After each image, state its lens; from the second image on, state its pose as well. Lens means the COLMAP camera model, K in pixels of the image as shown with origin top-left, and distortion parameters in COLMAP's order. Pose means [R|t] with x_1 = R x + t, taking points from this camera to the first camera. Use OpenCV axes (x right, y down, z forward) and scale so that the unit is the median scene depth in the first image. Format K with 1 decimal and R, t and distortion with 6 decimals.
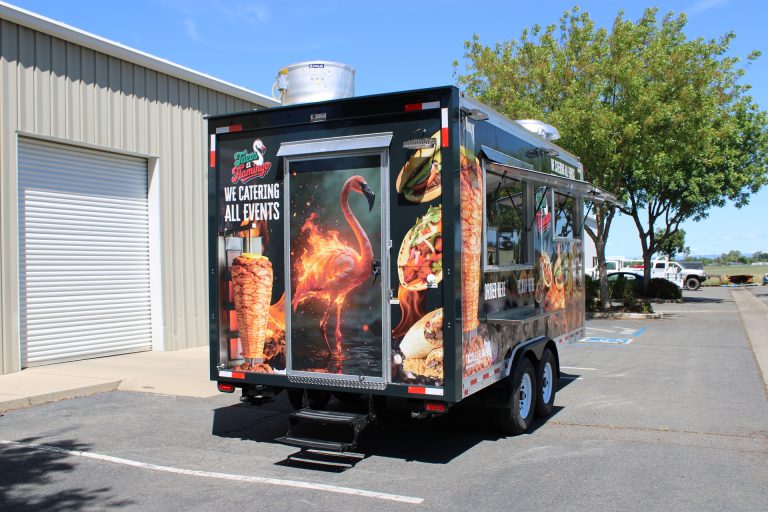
lens RADIAL K [[738.8, 0, 385.3], [0, 738.8, 260.6], [0, 0, 1]] dist [-0.108308, 0.000000]
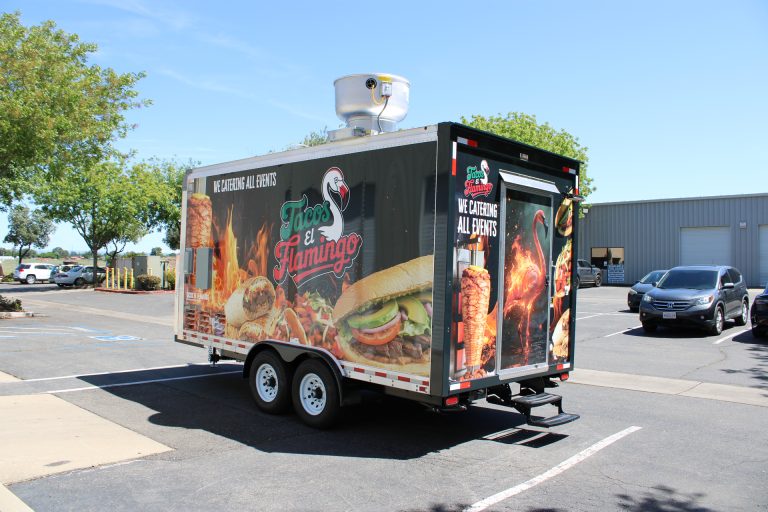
lens RADIAL K [[629.8, 0, 380.4], [0, 629.8, 262.7], [0, 0, 1]] dist [-0.127081, 0.057284]
pose [[0.304306, 0.029380, 0.952121, -1.111451], [-0.029566, 0.999334, -0.021387, 0.009000], [-0.952115, -0.021642, 0.304972, 0.884855]]
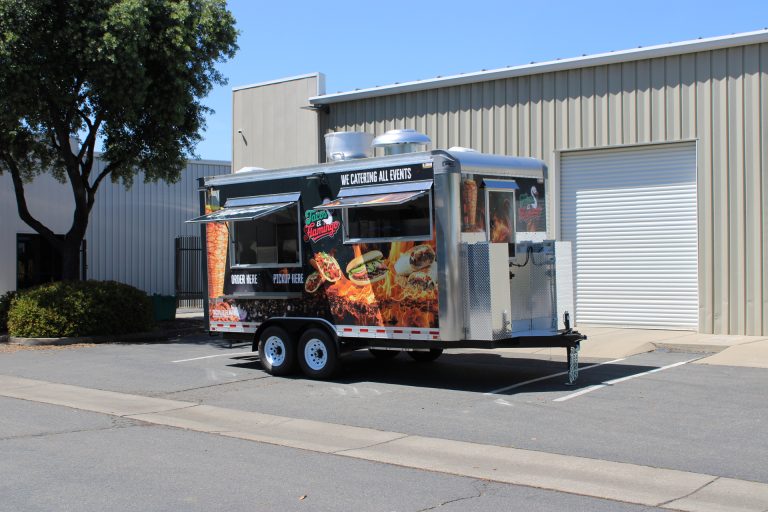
lens RADIAL K [[974.5, 0, 393.2], [0, 974.5, 246.2], [0, 0, 1]] dist [-0.022965, 0.000000]
pose [[-0.240569, 0.020319, -0.970419, 2.339139], [0.036341, 0.999268, 0.011914, -0.052534], [0.969951, -0.032400, -0.241131, 1.945223]]
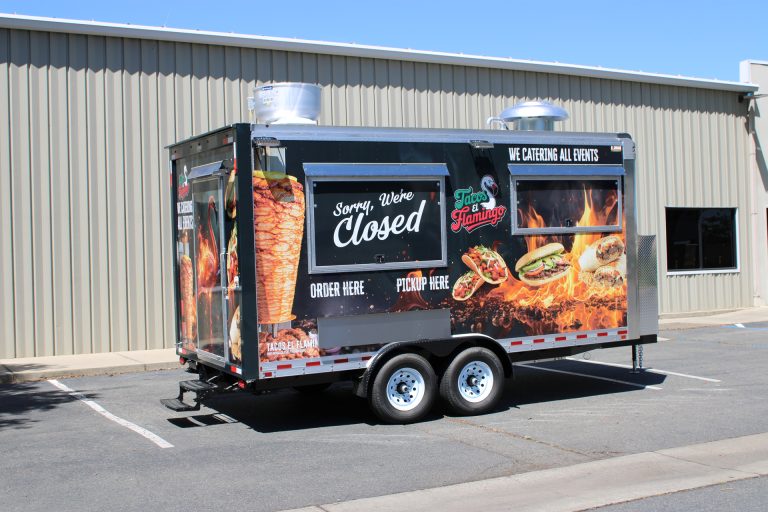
lens RADIAL K [[974.5, 0, 381.3], [0, 974.5, 259.2], [0, 0, 1]] dist [-0.022965, 0.000000]
pose [[0.812446, 0.005604, -0.583010, 1.099046], [0.018439, 0.999207, 0.035300, -0.057802], [0.582745, -0.039429, 0.811698, -0.166843]]
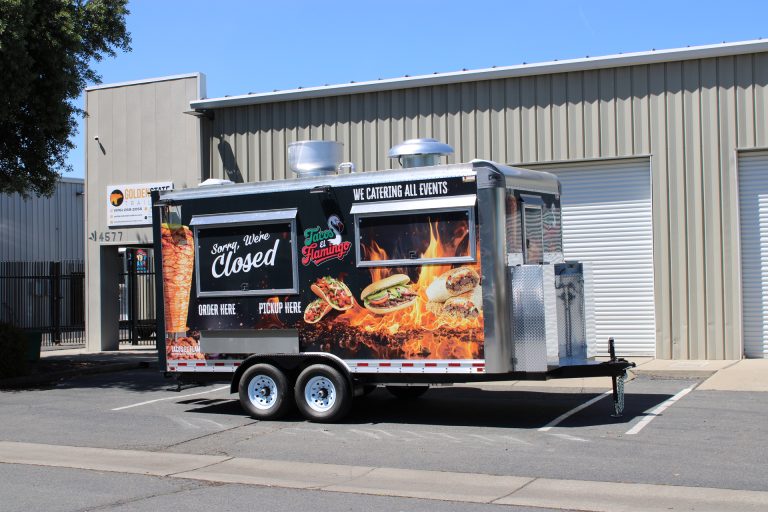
lens RADIAL K [[1073.4, 0, 384.6], [0, 1073.4, 259.3], [0, 0, 1]] dist [-0.008201, 0.000000]
pose [[-0.012280, 0.010129, -0.999873, 2.361748], [0.041849, 0.999078, 0.009606, -0.068642], [0.999048, -0.041726, -0.012693, 1.408092]]
